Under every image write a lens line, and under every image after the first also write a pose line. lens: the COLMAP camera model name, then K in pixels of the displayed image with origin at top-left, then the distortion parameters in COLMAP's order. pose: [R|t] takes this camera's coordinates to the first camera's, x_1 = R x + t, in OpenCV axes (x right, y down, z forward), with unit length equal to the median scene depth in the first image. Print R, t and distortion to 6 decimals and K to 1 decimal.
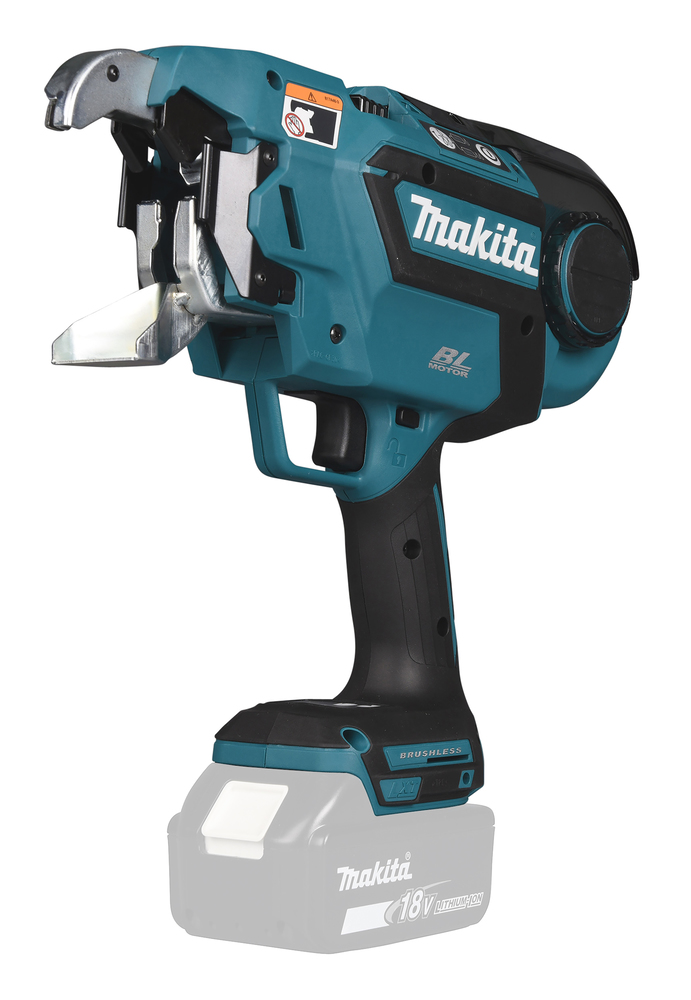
lens RADIAL K [[2787.8, 0, 374.5], [0, 2787.8, 518.8], [0, 0, 1]] dist [0.125457, 0.000000]
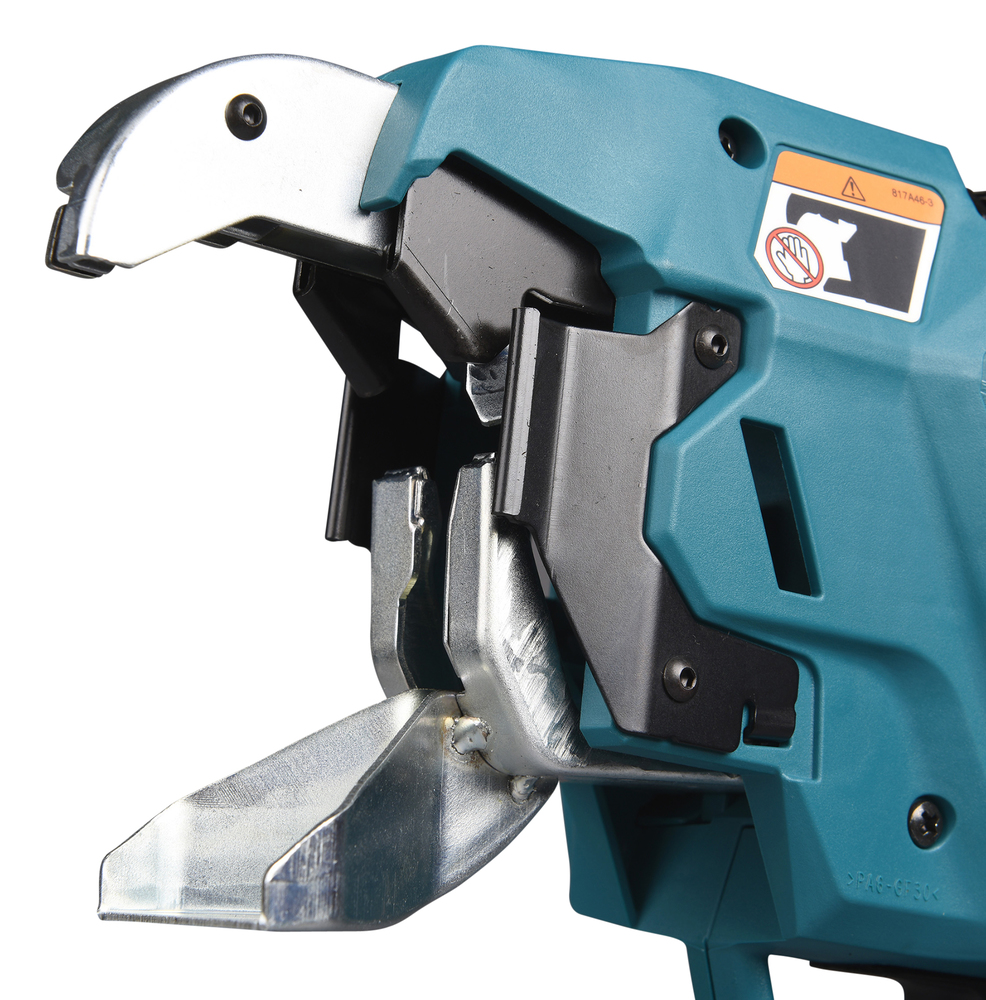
lens RADIAL K [[2940.2, 0, 497.4], [0, 2940.2, 506.4], [0, 0, 1]] dist [0.163271, 0.000000]
pose [[0.967392, -0.016273, -0.252762, 0.030830], [-0.012936, 0.993457, -0.113470, -0.063494], [0.252955, 0.113040, 0.960852, 0.616181]]
